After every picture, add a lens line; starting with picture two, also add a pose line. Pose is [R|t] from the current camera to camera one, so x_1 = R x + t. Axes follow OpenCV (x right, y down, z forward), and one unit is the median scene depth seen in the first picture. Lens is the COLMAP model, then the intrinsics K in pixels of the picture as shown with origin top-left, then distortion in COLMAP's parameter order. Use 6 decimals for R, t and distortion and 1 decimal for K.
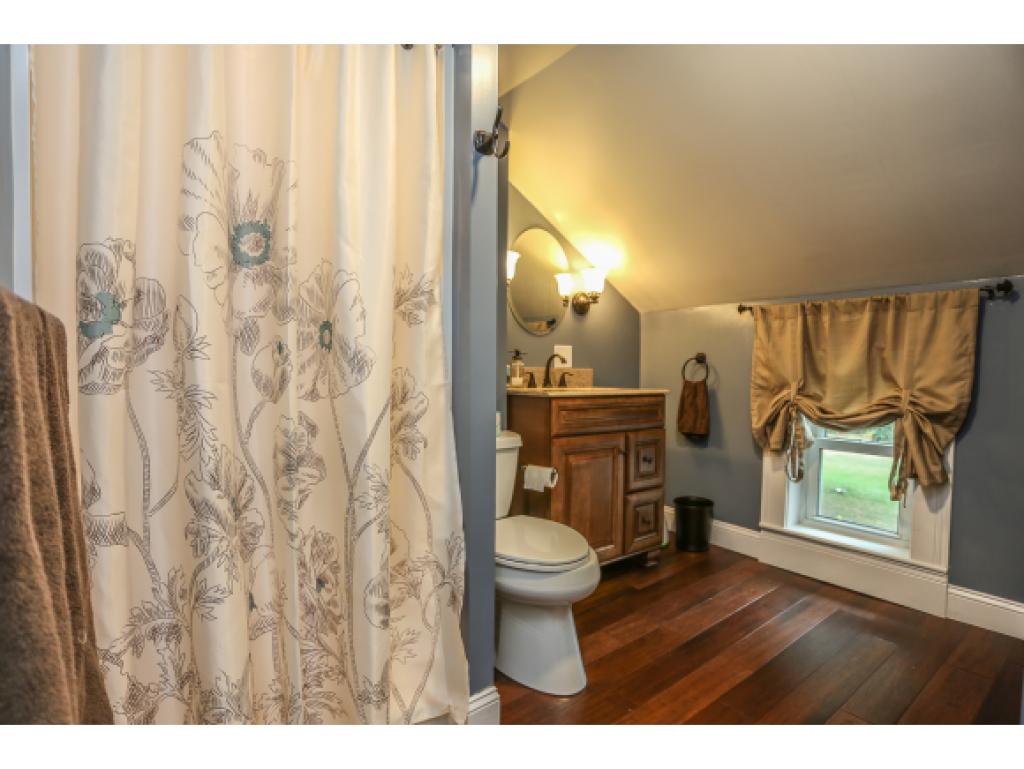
lens RADIAL K [[494.6, 0, 515.0], [0, 494.6, 388.5], [0, 0, 1]] dist [-0.063083, 0.028585]
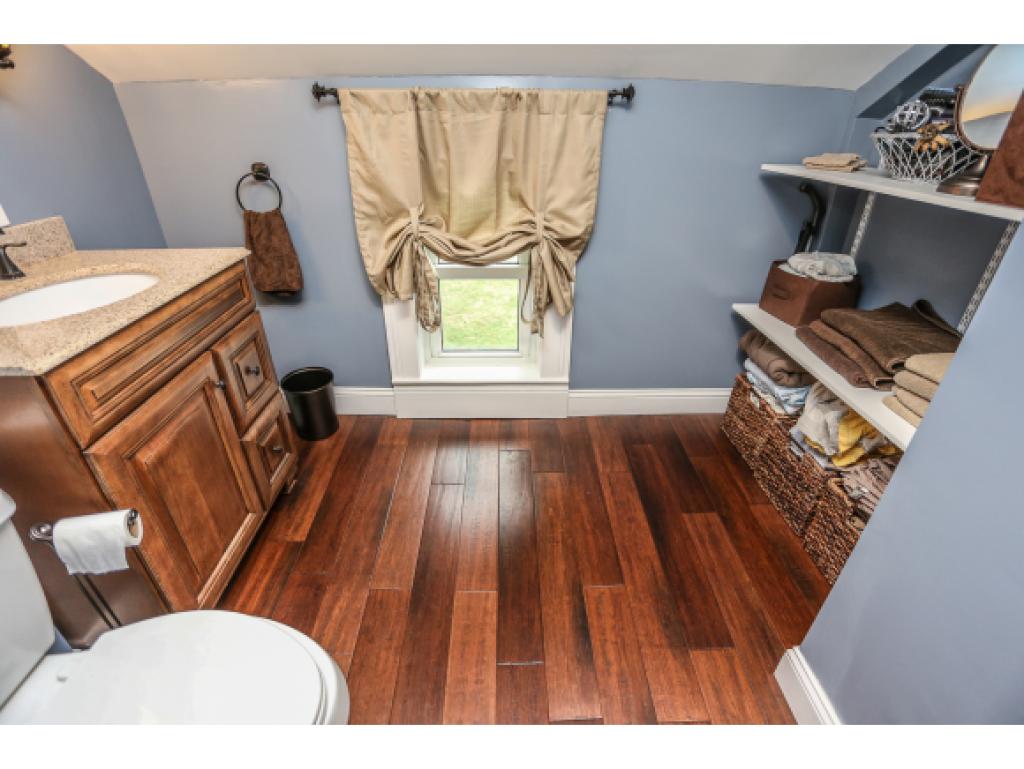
lens RADIAL K [[494.6, 0, 515.0], [0, 494.6, 388.5], [0, 0, 1]] dist [-0.063083, 0.028585]
pose [[0.577145, -0.408943, 0.706873, 0.015142], [0.039643, 0.878594, 0.475921, -0.131360], [-0.815679, -0.246653, 0.523288, 0.437411]]
